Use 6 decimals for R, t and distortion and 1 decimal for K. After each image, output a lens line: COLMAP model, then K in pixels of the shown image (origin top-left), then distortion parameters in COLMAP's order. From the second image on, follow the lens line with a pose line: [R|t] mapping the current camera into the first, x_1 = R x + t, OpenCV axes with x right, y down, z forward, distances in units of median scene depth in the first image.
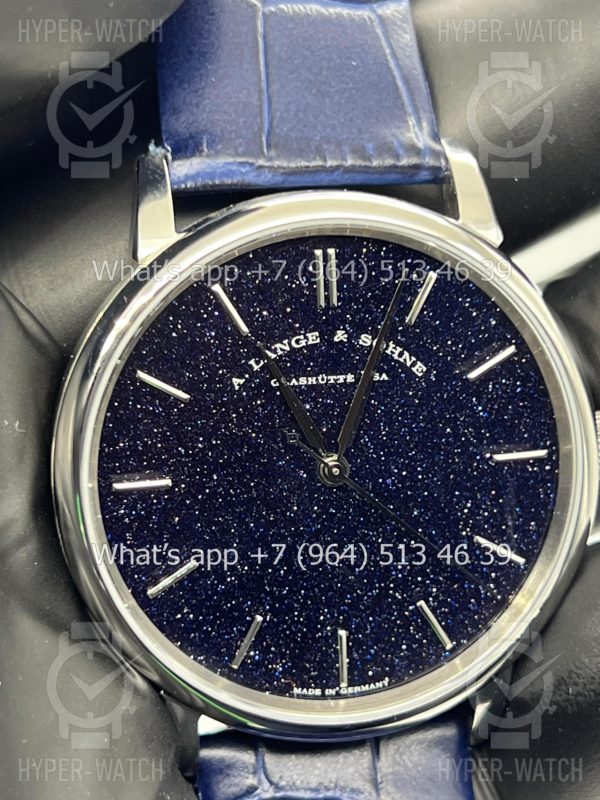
lens RADIAL K [[1786.9, 0, 300.0], [0, 1786.9, 400.0], [0, 0, 1]] dist [0.055566, 0.973021]
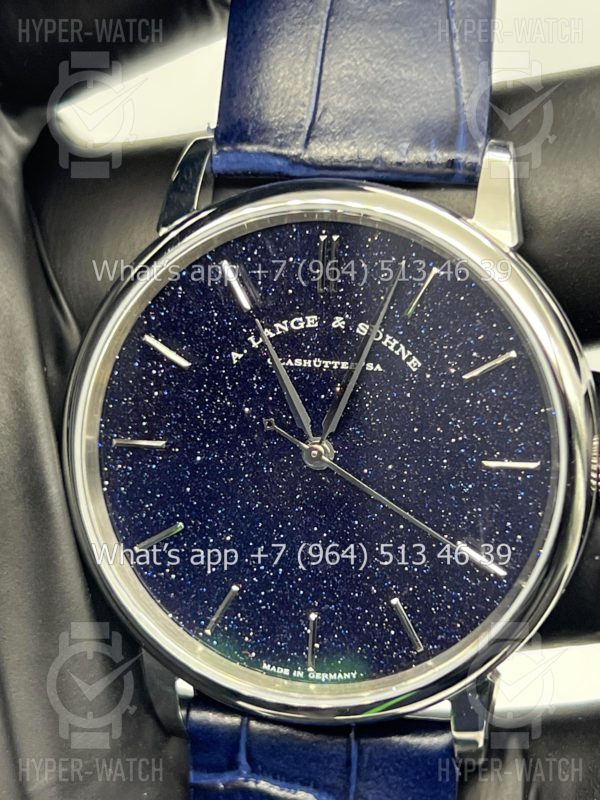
lens RADIAL K [[1786.9, 0, 300.0], [0, 1786.9, 400.0], [0, 0, 1]] dist [0.055566, 0.973021]
pose [[0.915546, 0.106771, -0.387783, 0.399482], [-0.128552, 0.991231, -0.030585, 0.041549], [0.381117, 0.077853, 0.921243, 0.060890]]
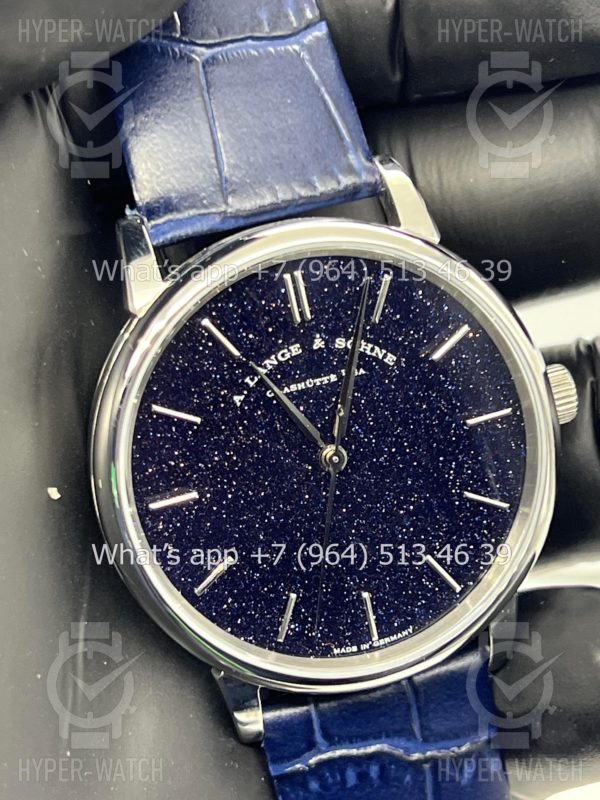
lens RADIAL K [[1786.9, 0, 300.0], [0, 1786.9, 400.0], [0, 0, 1]] dist [0.055566, 0.973021]
pose [[0.983400, -0.180797, 0.015379, -0.013494], [0.180528, 0.983416, 0.017394, -0.022172], [-0.018269, -0.014329, 0.999730, -0.157896]]
